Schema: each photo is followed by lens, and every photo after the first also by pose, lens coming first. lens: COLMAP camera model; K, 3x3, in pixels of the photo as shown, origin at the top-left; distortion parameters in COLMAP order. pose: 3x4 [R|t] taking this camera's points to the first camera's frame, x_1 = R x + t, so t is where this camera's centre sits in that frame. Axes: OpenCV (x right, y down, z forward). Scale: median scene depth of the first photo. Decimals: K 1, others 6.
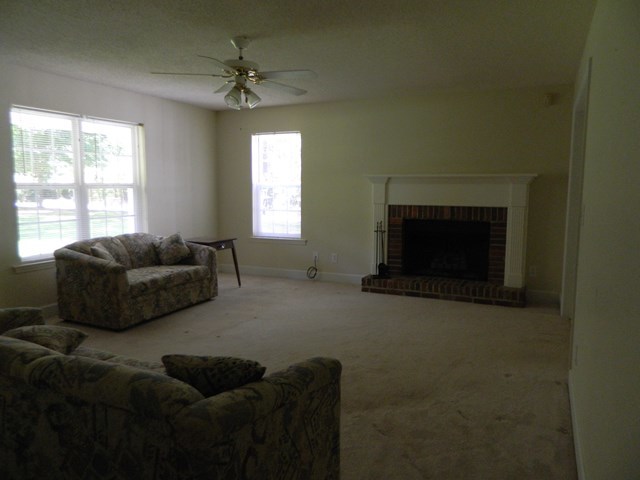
lens RADIAL K [[485.3, 0, 320.0], [0, 485.3, 240.0], [0, 0, 1]] dist [-0.007216, -0.003052]
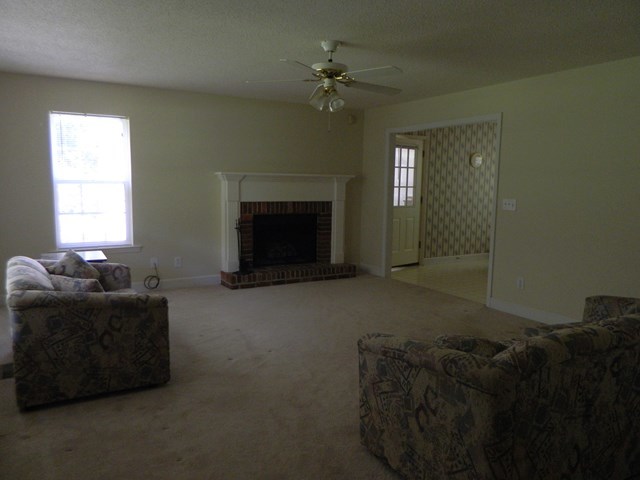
lens RADIAL K [[515.4, 0, 320.0], [0, 515.4, 240.0], [0, 0, 1]] dist [0.001395, 0.000460]
pose [[0.541085, -0.092390, 0.835877, -0.728781], [0.076941, 0.995217, 0.060196, -0.047811], [-0.837441, 0.031742, 0.545605, 0.284223]]
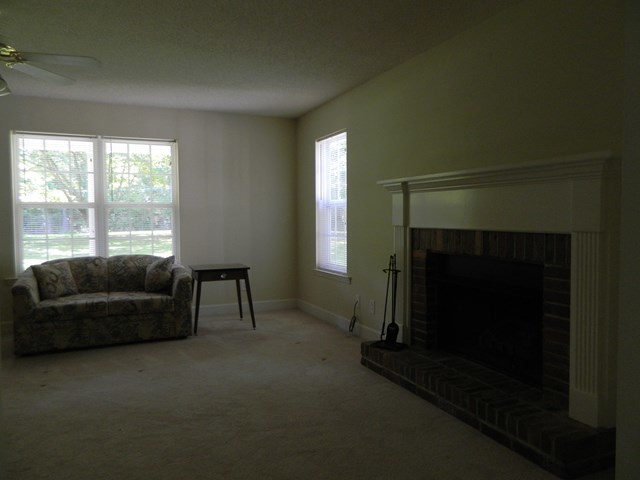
lens RADIAL K [[485.3, 0, 320.0], [0, 485.3, 240.0], [0, 0, 1]] dist [-0.007216, -0.003052]
pose [[0.756576, 0.024844, -0.653433, 0.479878], [-0.064912, 0.997196, -0.037243, -0.029209], [0.650676, 0.070593, 0.756067, 0.499361]]
